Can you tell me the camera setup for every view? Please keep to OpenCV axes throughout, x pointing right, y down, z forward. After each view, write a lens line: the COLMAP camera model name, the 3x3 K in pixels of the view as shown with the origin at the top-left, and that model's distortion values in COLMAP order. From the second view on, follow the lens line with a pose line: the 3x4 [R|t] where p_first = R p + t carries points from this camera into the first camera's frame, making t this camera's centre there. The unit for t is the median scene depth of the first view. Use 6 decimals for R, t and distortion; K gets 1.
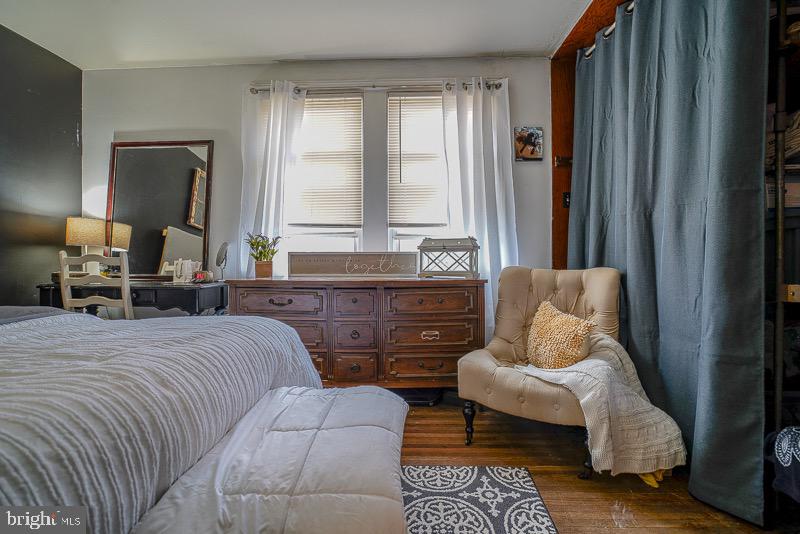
lens RADIAL K [[377.0, 0, 401.1], [0, 377.0, 255.7], [0, 0, 1]] dist [-0.056898, 0.022017]
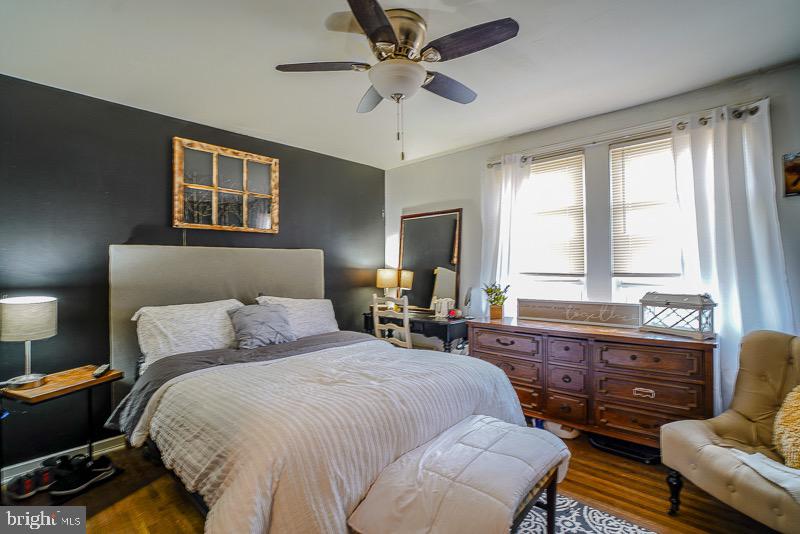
lens RADIAL K [[377.0, 0, 401.1], [0, 377.0, 255.7], [0, 0, 1]] dist [-0.056898, 0.022017]
pose [[0.762893, -0.017452, -0.646289, 0.210809], [0.000291, 0.999645, -0.026650, -0.122753], [0.646524, 0.020143, 0.762628, -0.172215]]
